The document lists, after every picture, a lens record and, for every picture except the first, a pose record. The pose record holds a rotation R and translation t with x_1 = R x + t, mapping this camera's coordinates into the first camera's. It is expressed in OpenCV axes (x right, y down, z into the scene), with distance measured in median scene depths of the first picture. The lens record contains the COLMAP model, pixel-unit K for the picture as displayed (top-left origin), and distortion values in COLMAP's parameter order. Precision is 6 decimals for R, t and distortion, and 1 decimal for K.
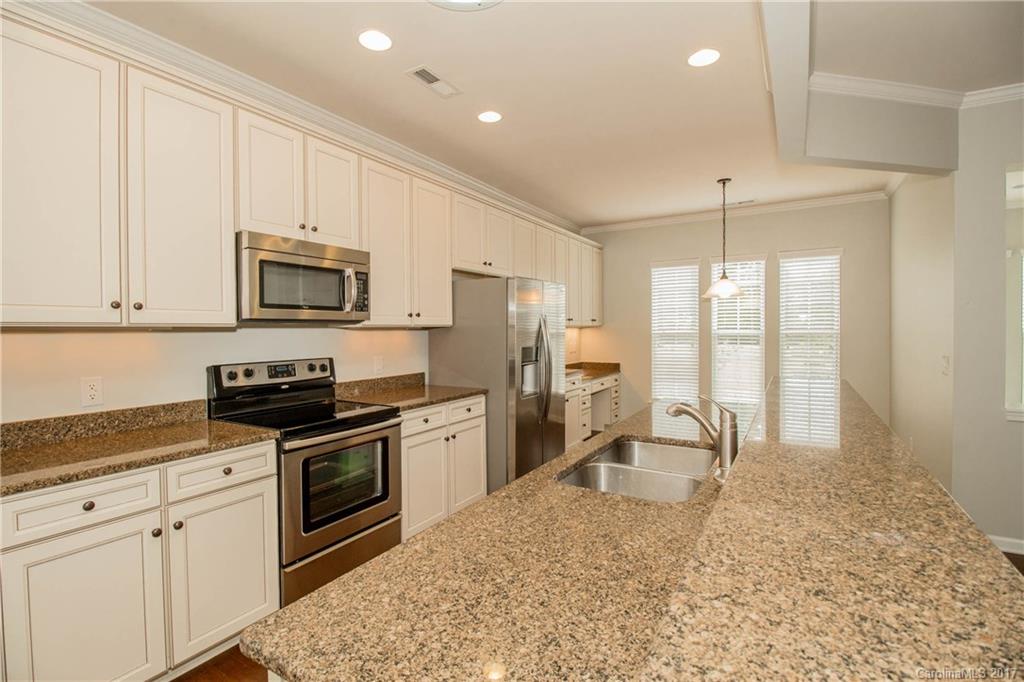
lens RADIAL K [[477.3, 0, 503.0], [0, 477.3, 335.7], [0, 0, 1]] dist [0.000576, -0.013355]
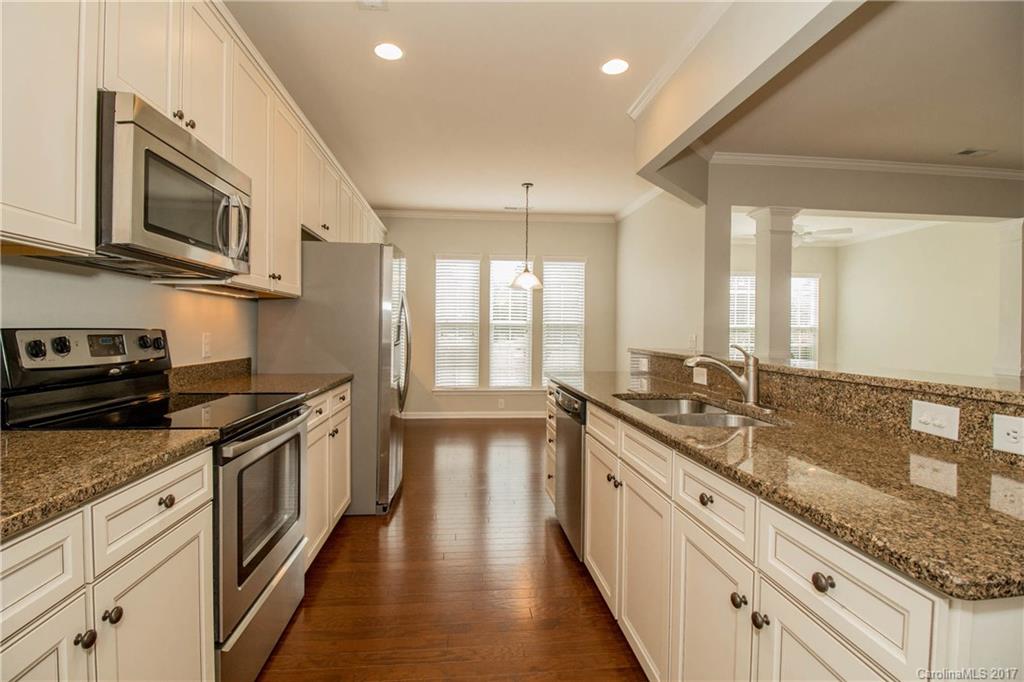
lens RADIAL K [[477.3, 0, 503.0], [0, 477.3, 335.7], [0, 0, 1]] dist [0.000576, -0.013355]
pose [[0.801145, 0.008409, 0.598411, -0.372990], [-0.006581, 0.999965, -0.005241, 0.054756], [-0.598434, 0.000261, 0.801172, 0.192241]]
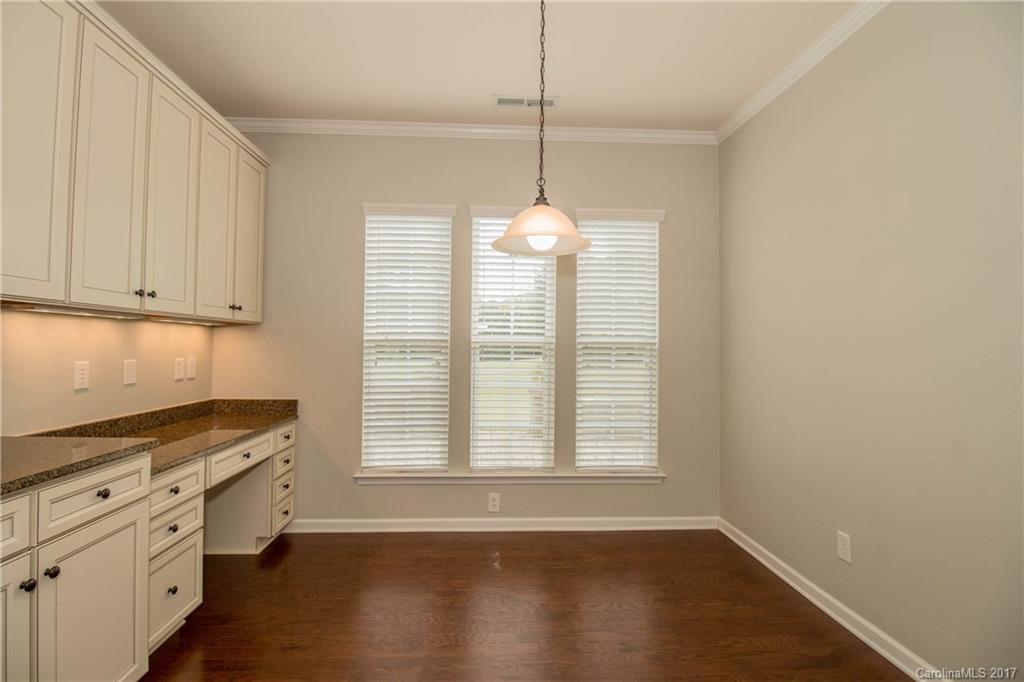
lens RADIAL K [[477.3, 0, 503.0], [0, 477.3, 335.7], [0, 0, 1]] dist [0.000576, -0.013355]
pose [[0.826809, 0.029130, 0.561727, 0.294895], [-0.007445, 0.999137, -0.040855, 0.021050], [-0.562433, 0.029598, 0.826313, 0.986833]]
